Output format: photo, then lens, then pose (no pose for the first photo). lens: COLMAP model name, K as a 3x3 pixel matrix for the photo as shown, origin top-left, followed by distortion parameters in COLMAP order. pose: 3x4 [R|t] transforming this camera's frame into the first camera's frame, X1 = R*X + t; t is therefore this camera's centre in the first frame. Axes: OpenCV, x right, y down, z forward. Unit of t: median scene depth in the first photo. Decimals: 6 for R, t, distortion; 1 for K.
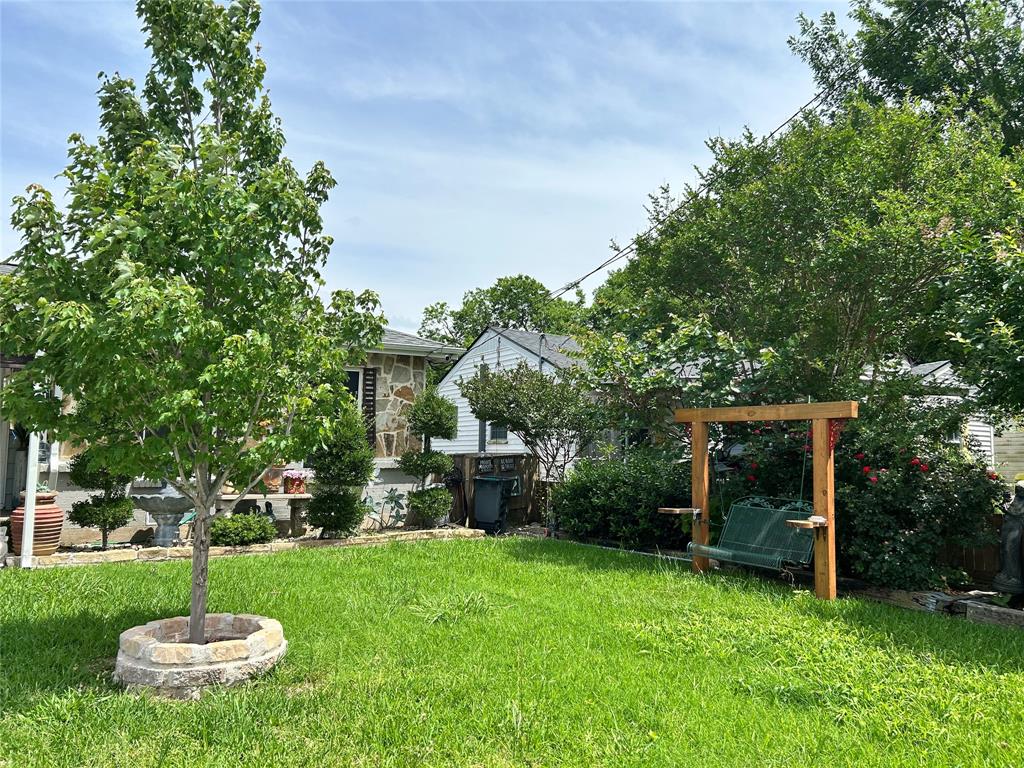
lens RADIAL K [[767.3, 0, 508.6], [0, 767.3, 379.4], [0, 0, 1]] dist [0.058532, -0.061428]
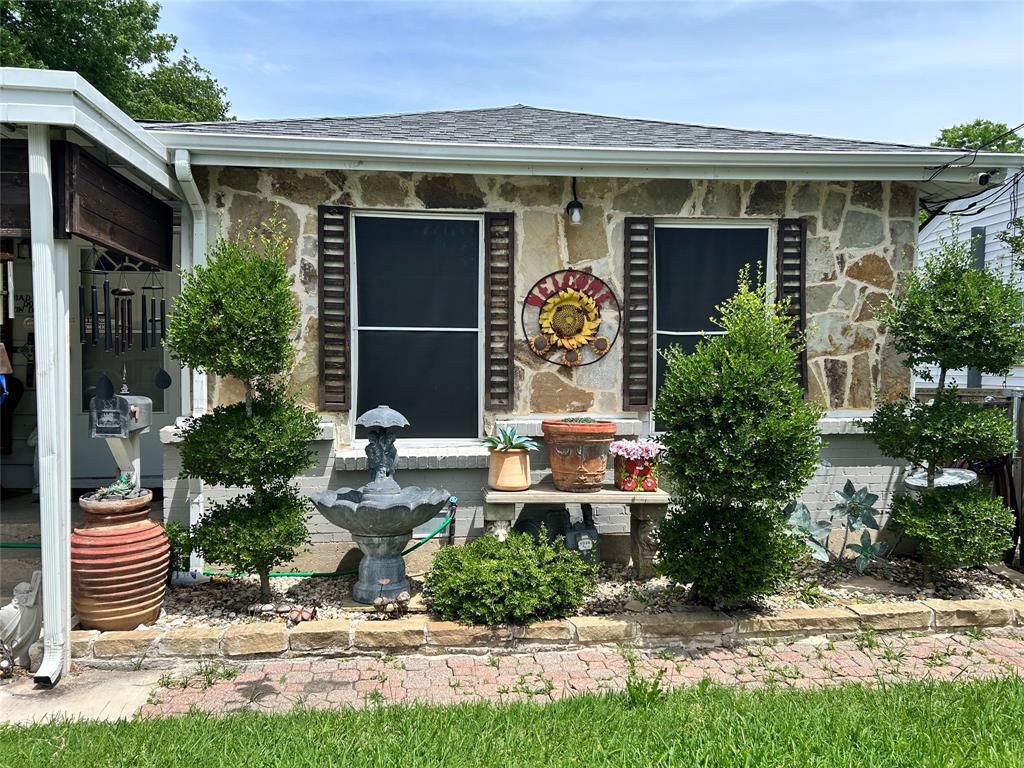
lens RADIAL K [[767.3, 0, 508.9], [0, 767.3, 378.6], [0, 0, 1]] dist [0.058532, -0.061428]
pose [[0.882473, 0.003843, -0.470347, -0.111763], [0.050906, 0.993312, 0.103628, 0.023995], [0.467600, -0.115393, 0.876376, 0.504219]]
